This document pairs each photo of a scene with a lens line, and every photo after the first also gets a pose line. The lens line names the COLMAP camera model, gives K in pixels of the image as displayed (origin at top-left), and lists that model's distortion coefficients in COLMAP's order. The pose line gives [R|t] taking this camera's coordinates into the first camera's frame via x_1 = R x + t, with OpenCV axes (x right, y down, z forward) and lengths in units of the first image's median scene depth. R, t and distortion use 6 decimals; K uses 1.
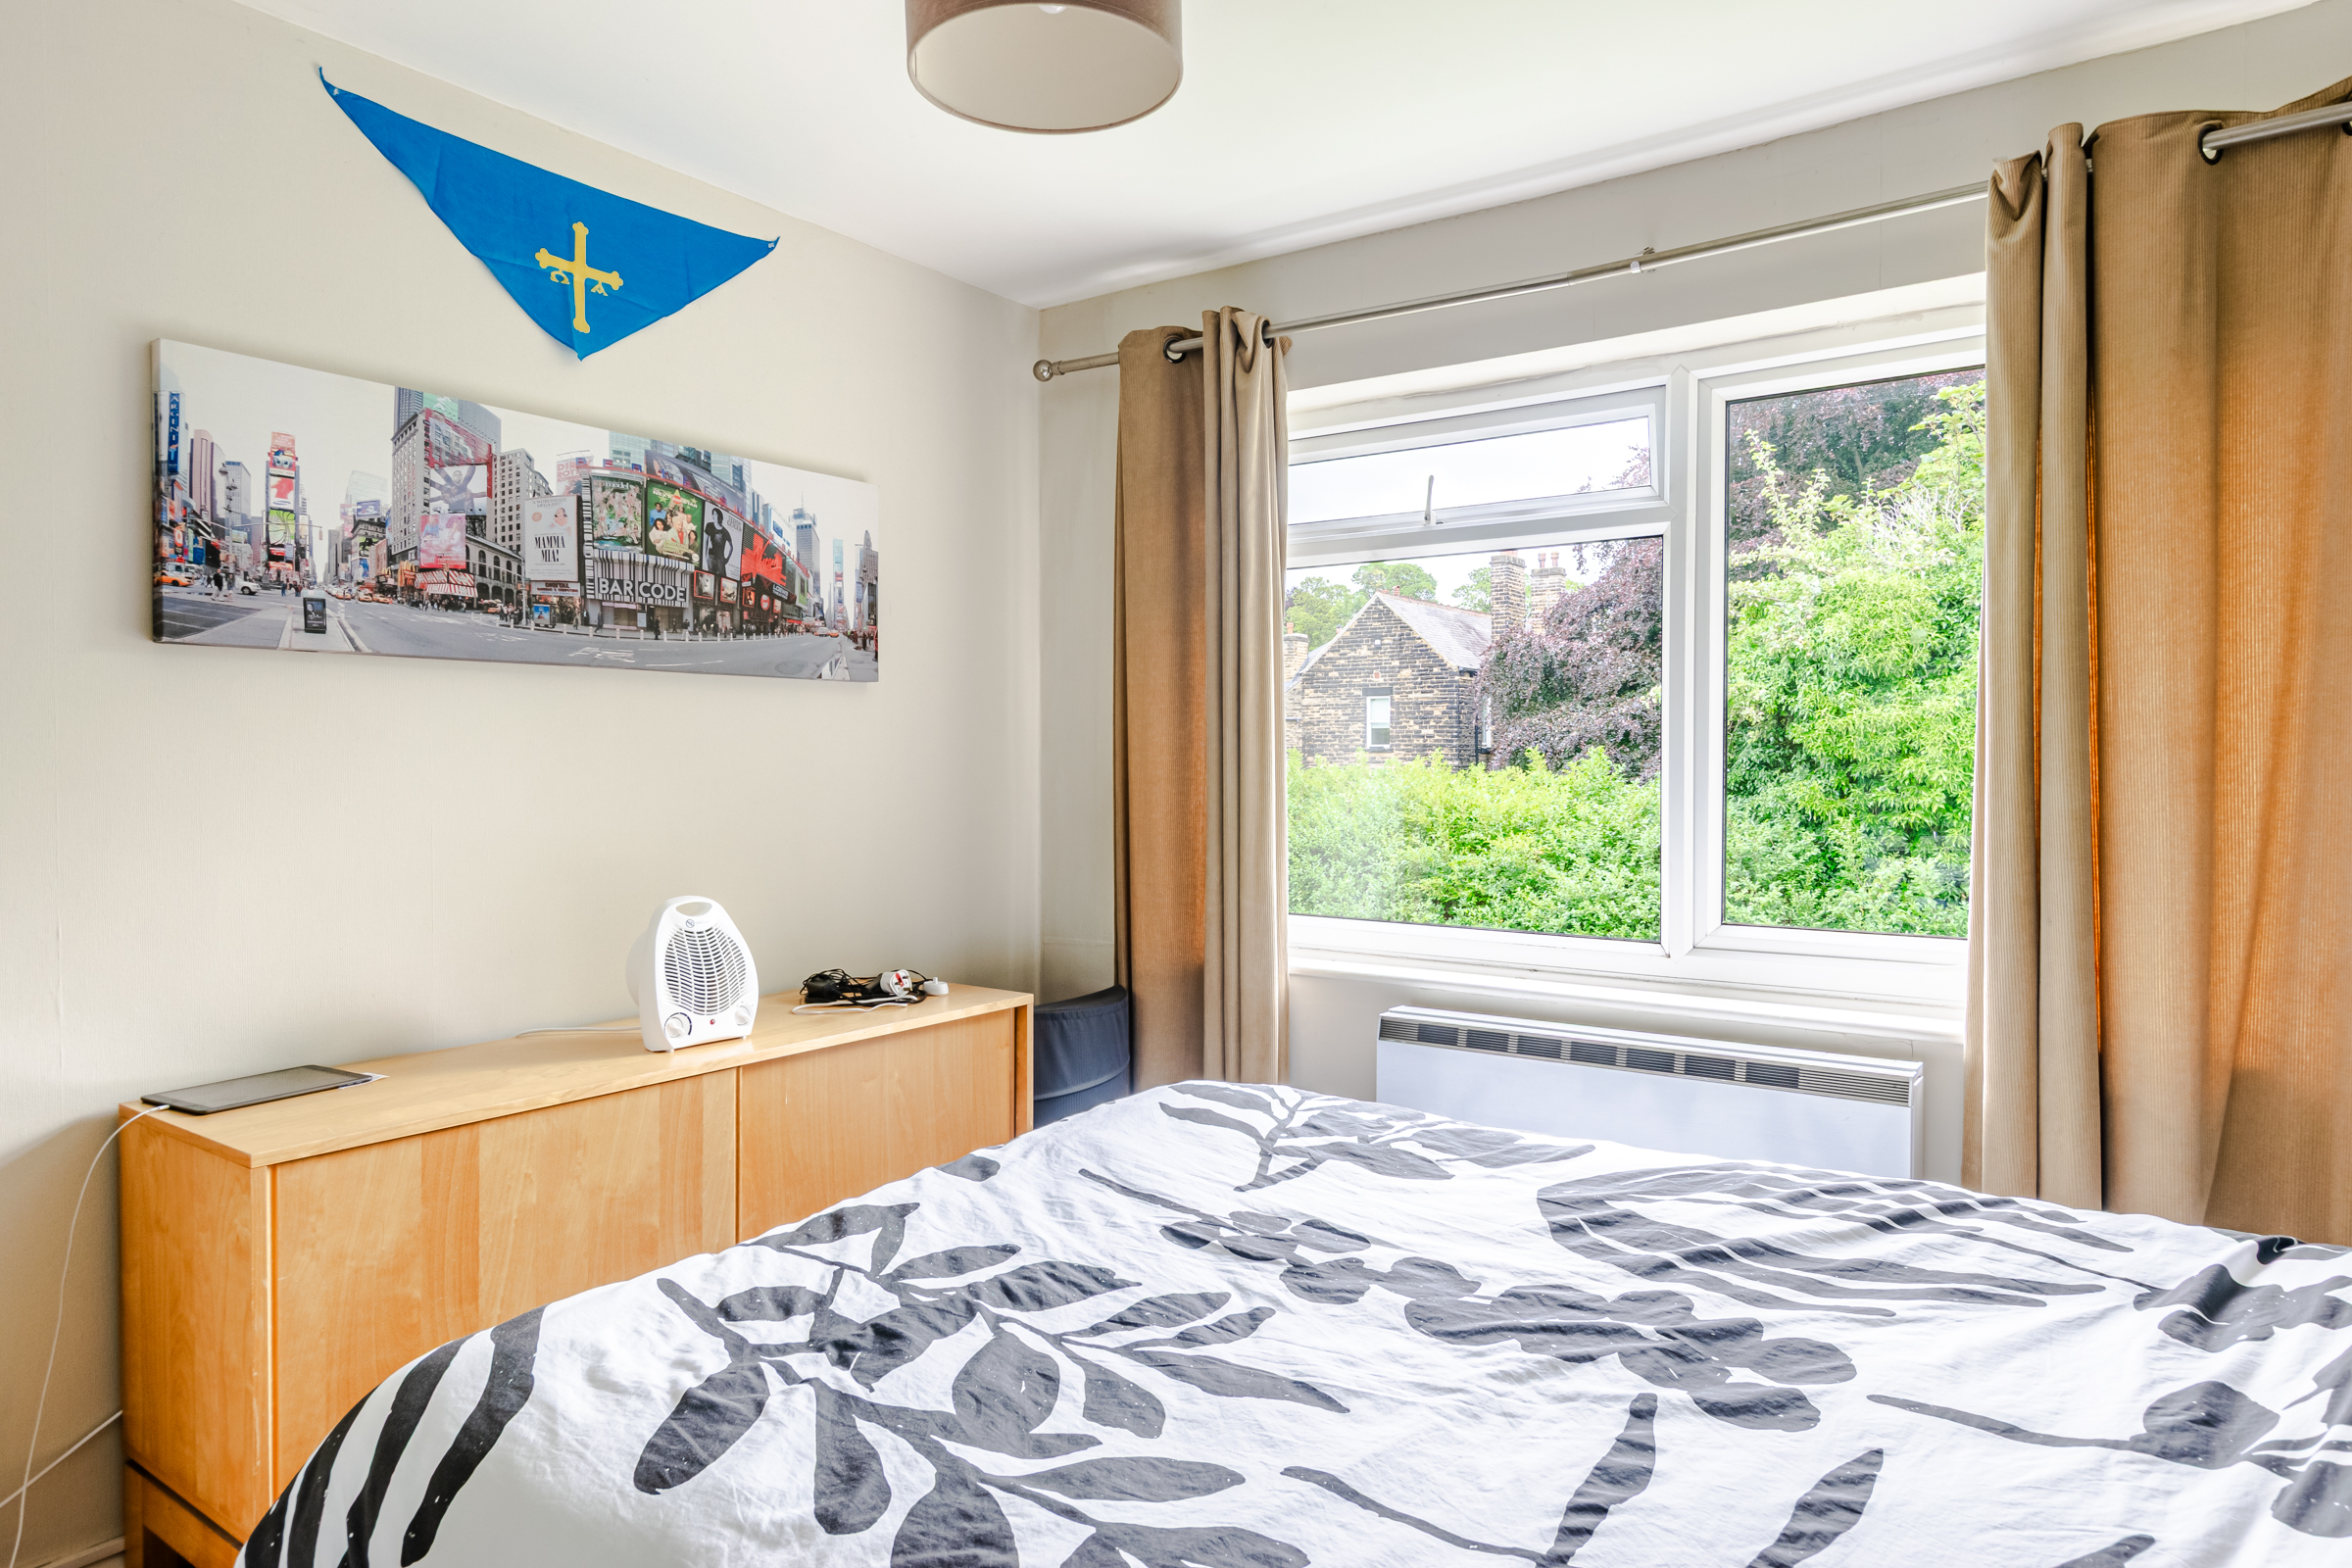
lens RADIAL K [[1426.1, 0, 1192.3], [0, 1426.1, 780.9], [0, 0, 1]] dist [0.007775, -0.004869]
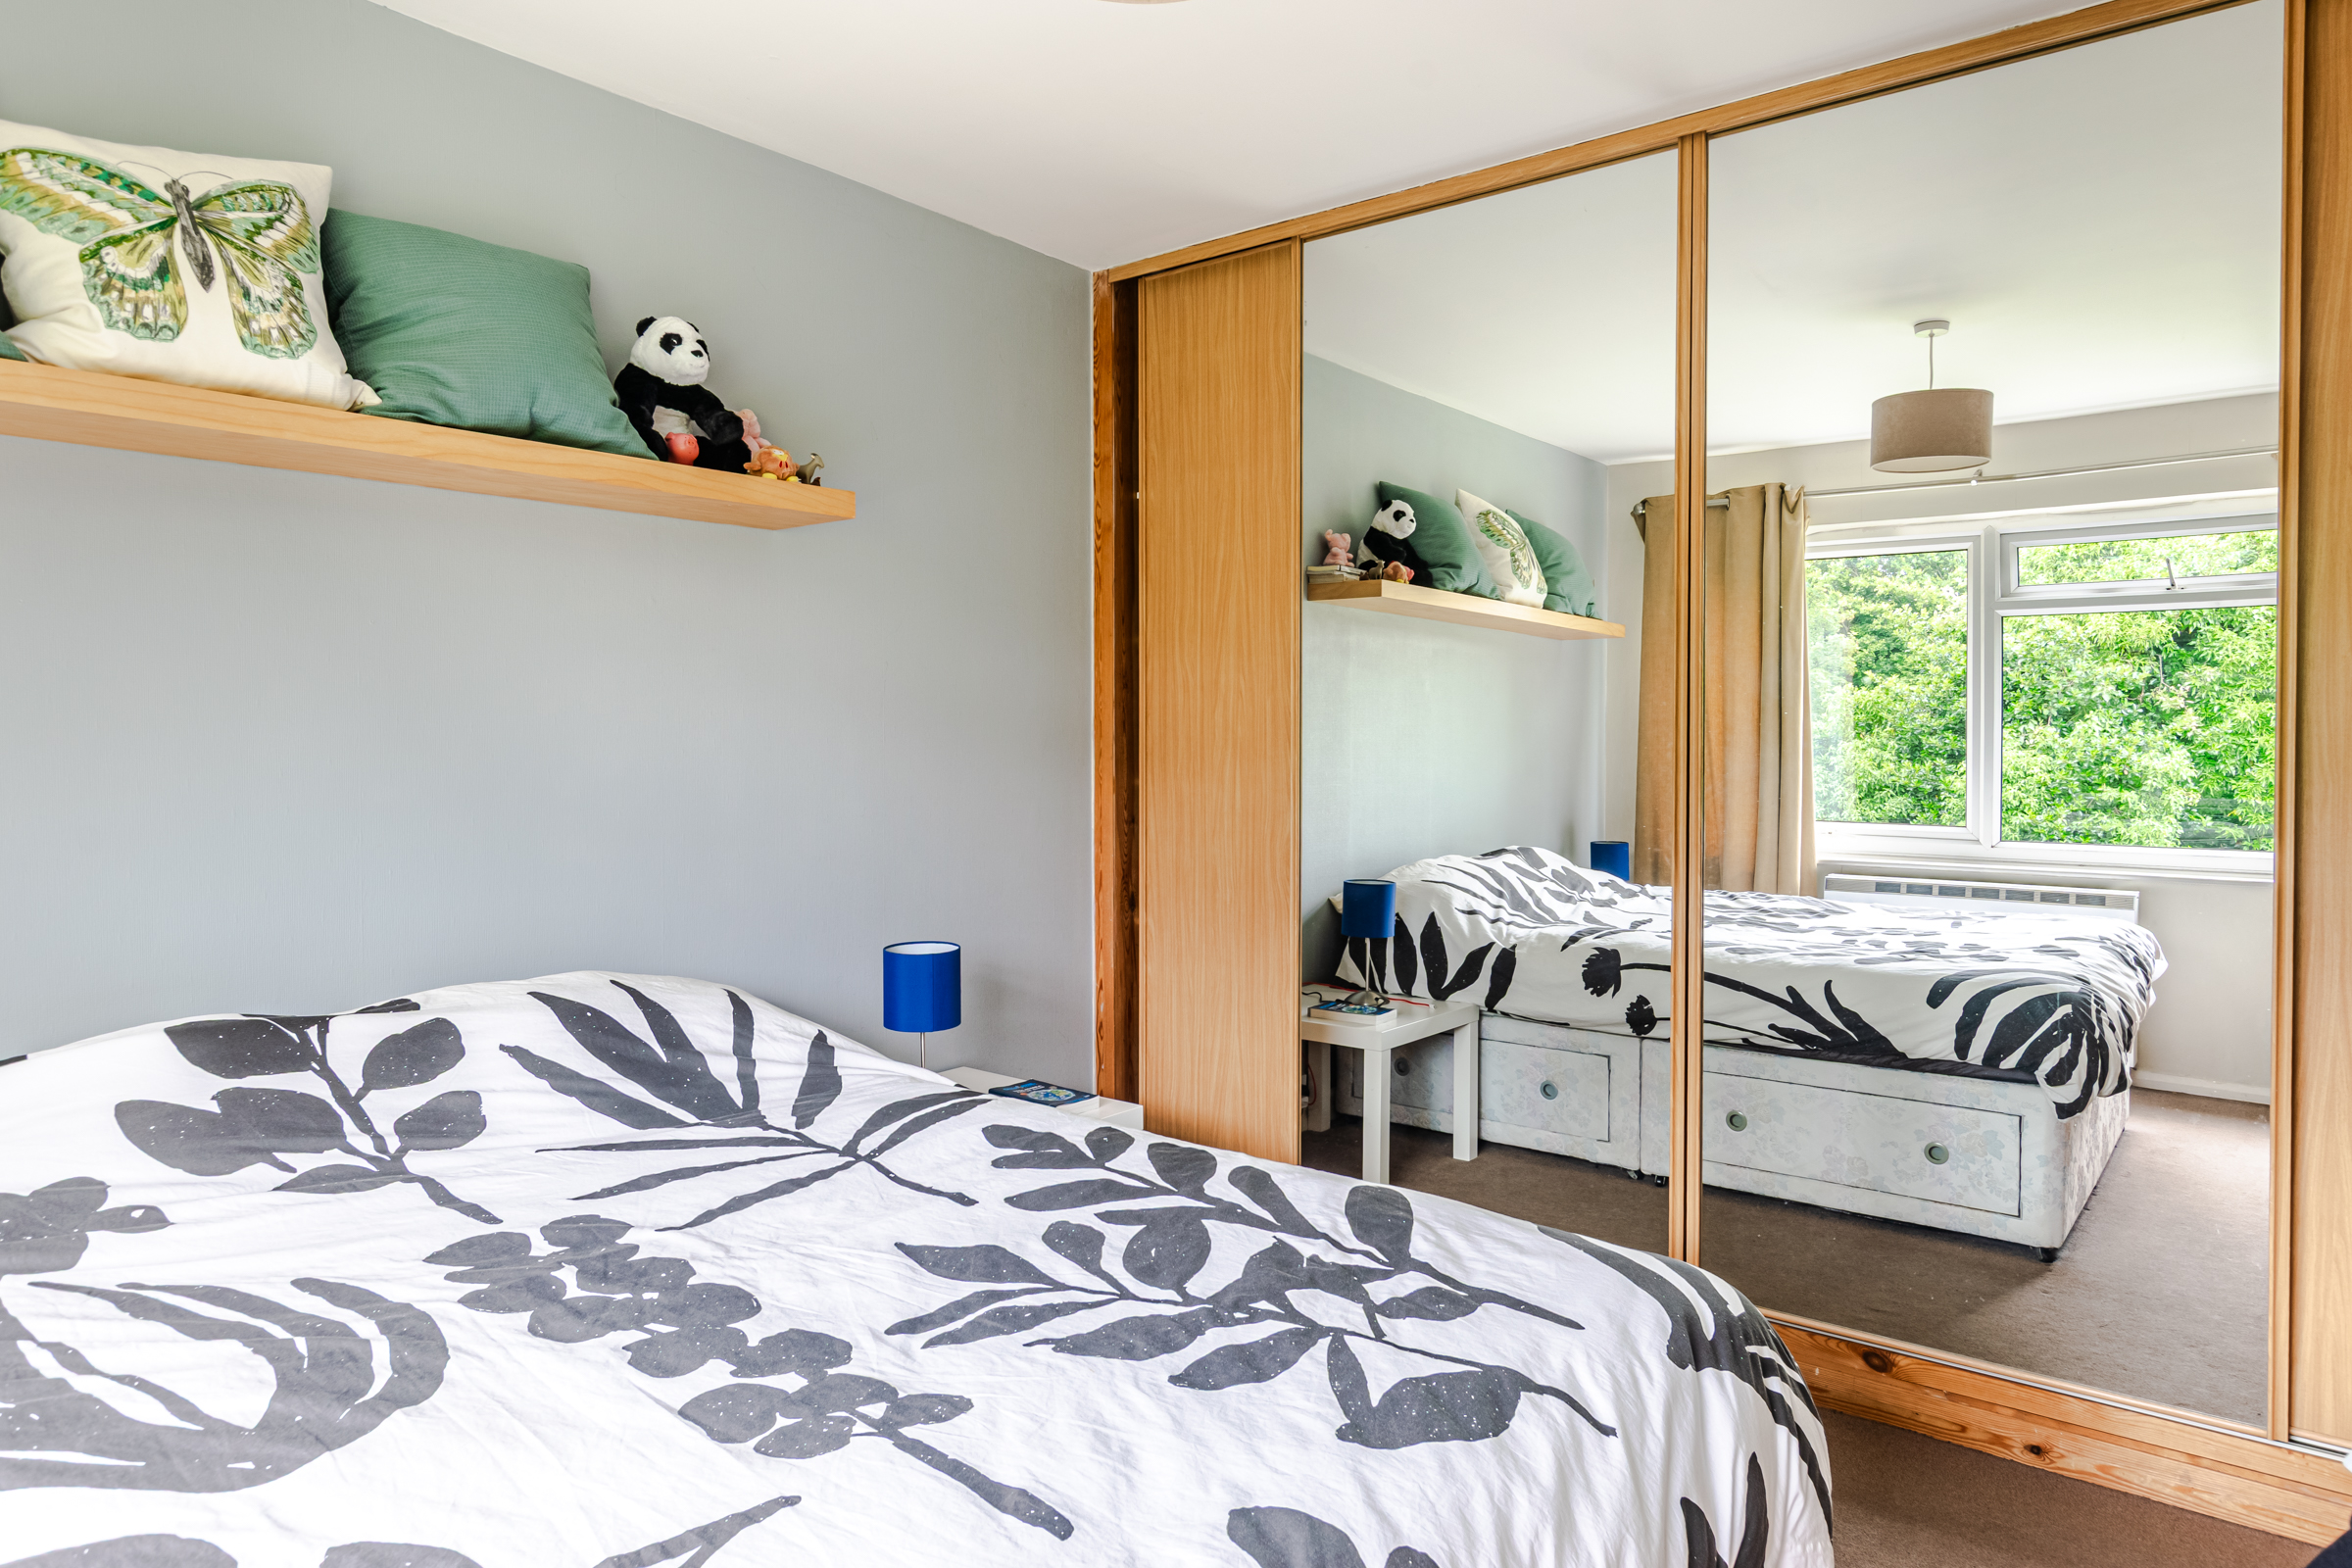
lens RADIAL K [[1426.1, 0, 1197.3], [0, 1426.1, 772.5], [0, 0, 1]] dist [0.007775, -0.004869]
pose [[-0.998404, 0.000006, 0.056478, -0.198225], [0.002509, 0.999018, 0.044238, -0.026782], [-0.056423, 0.044309, -0.997423, 1.933234]]
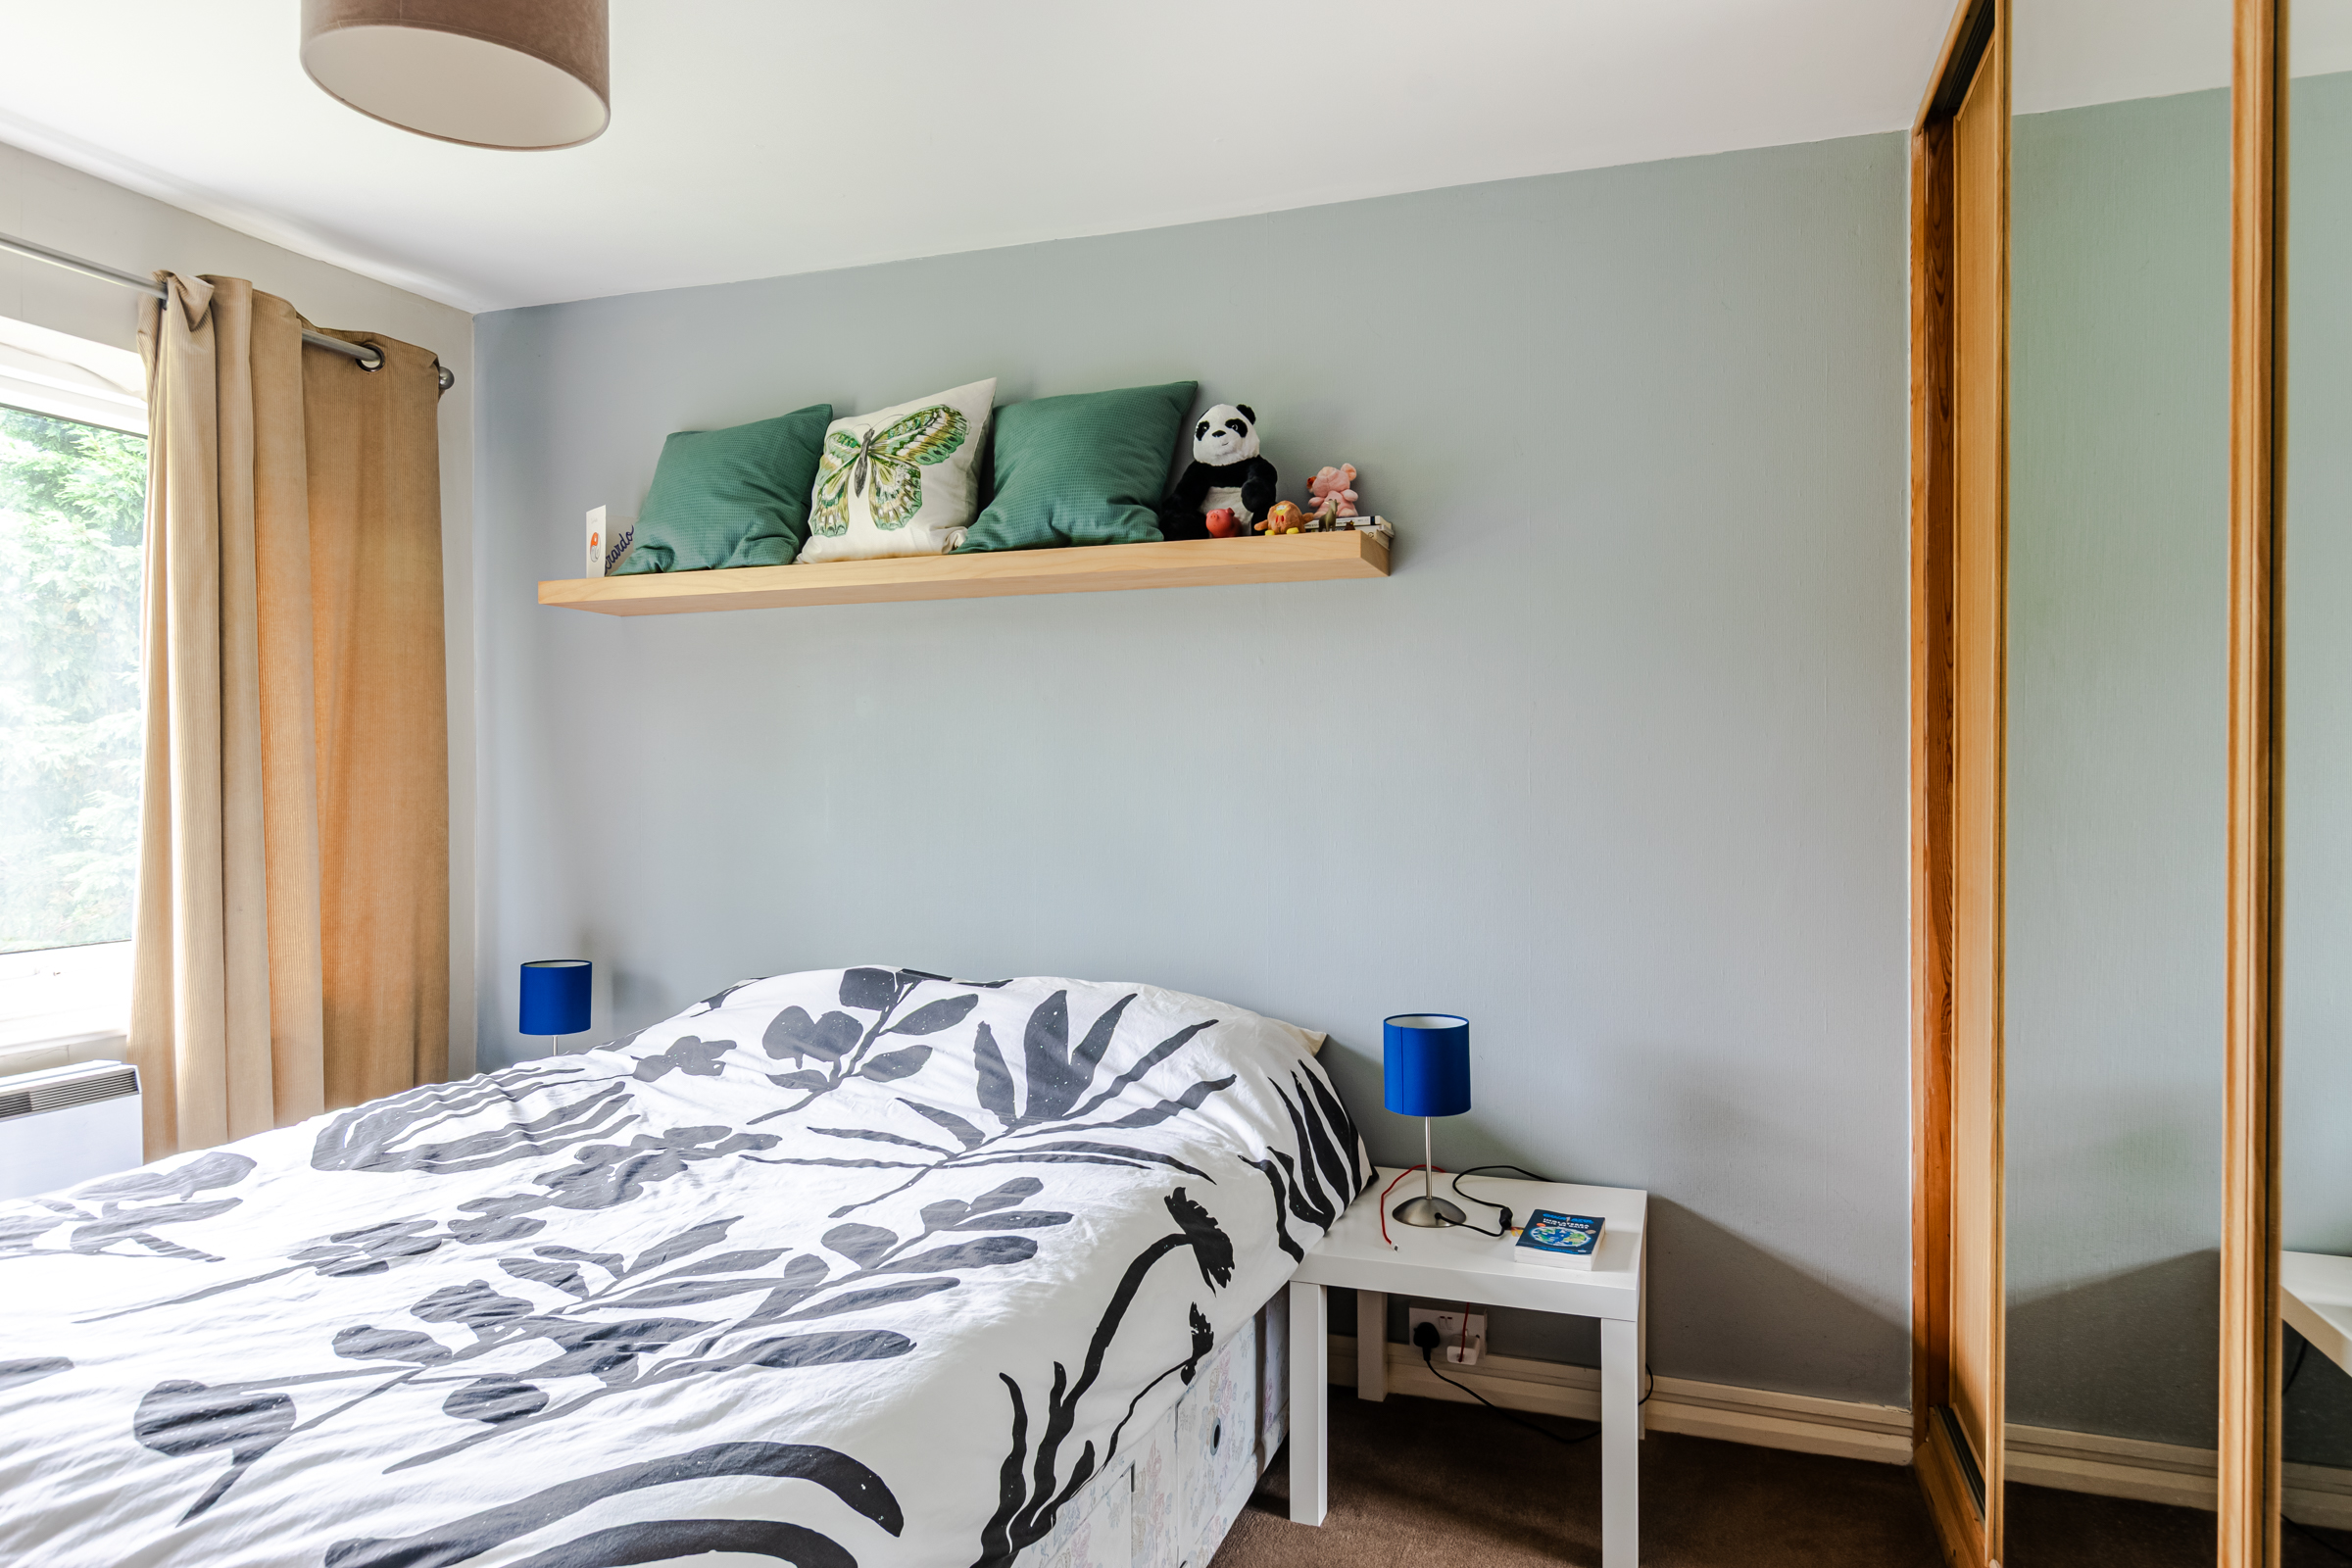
lens RADIAL K [[1426.1, 0, 1196.7], [0, 1426.1, 788.1], [0, 0, 1]] dist [0.007775, -0.004869]
pose [[-0.285696, -0.004424, 0.958310, -1.258894], [0.016572, 0.999817, 0.009557, -0.009477], [-0.958177, 0.018611, -0.285570, 0.834074]]
